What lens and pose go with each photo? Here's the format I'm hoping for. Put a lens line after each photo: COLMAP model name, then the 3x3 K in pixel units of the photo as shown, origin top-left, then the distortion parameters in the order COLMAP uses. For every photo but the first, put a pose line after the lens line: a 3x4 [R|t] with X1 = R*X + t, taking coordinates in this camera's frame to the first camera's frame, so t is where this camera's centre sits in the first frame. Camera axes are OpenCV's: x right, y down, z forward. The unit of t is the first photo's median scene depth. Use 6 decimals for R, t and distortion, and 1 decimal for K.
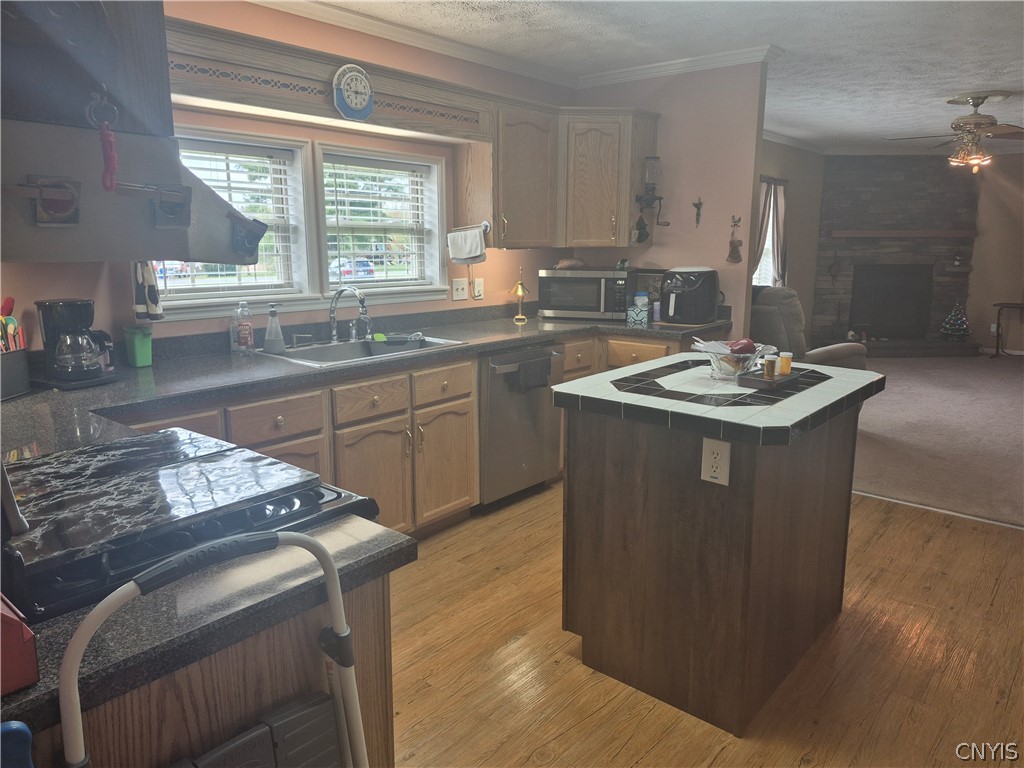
lens RADIAL K [[703.0, 0, 521.6], [0, 703.0, 374.9], [0, 0, 1]] dist [0.070595, -0.076113]
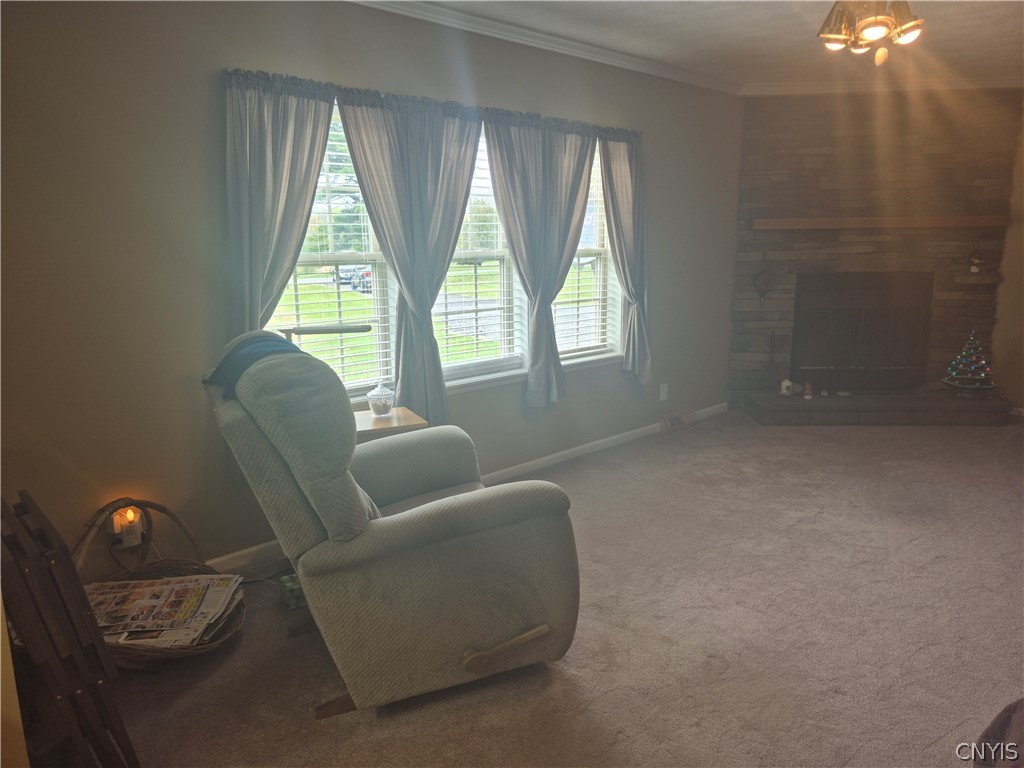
lens RADIAL K [[703.0, 0, 510.4], [0, 703.0, 380.2], [0, 0, 1]] dist [0.070595, -0.076113]
pose [[0.992995, 0.013854, -0.117343, 0.709132], [-0.012505, 0.999847, 0.012223, -0.159094], [0.117495, -0.010670, 0.993016, 0.850299]]
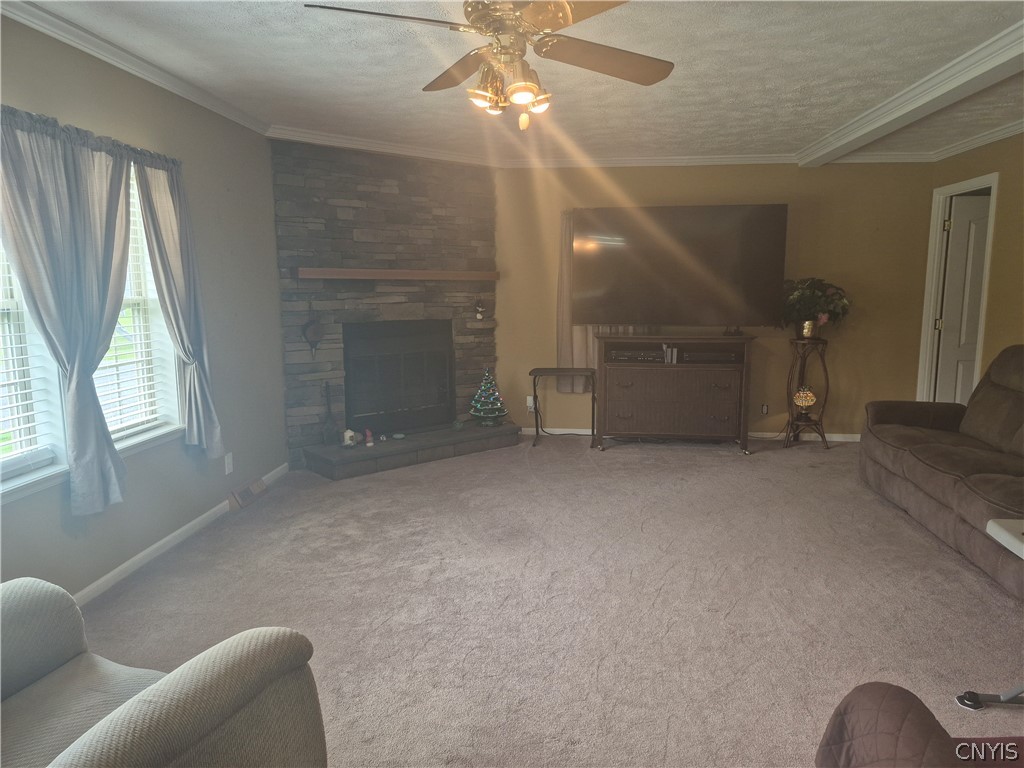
lens RADIAL K [[703.0, 0, 523.5], [0, 703.0, 384.2], [0, 0, 1]] dist [0.070595, -0.076113]
pose [[0.808596, -0.082880, 0.582498, 0.559337], [0.107951, 0.994121, -0.008406, -0.191596], [-0.578376, 0.069678, 0.812789, 0.992129]]
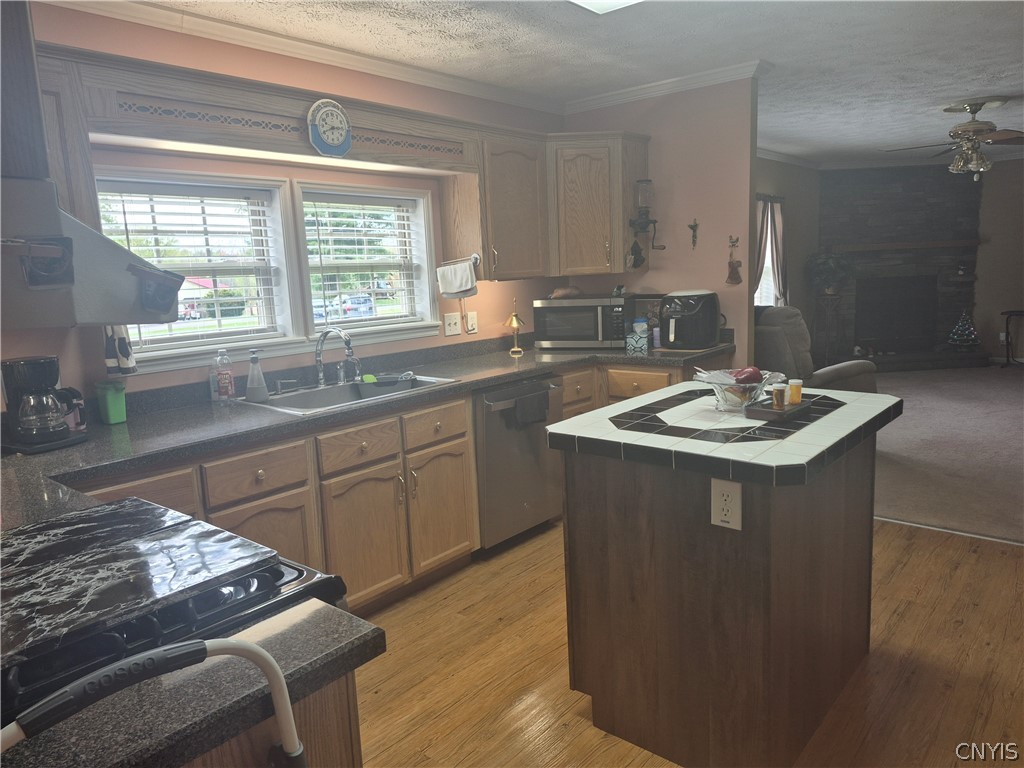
lens RADIAL K [[703.0, 0, 521.4], [0, 703.0, 382.8], [0, 0, 1]] dist [0.070595, -0.076113]
pose [[0.998961, -0.045040, -0.006893, 0.012235], [0.044829, 0.998594, -0.028277, -0.010856], [0.008156, 0.027938, 0.999576, 0.040373]]
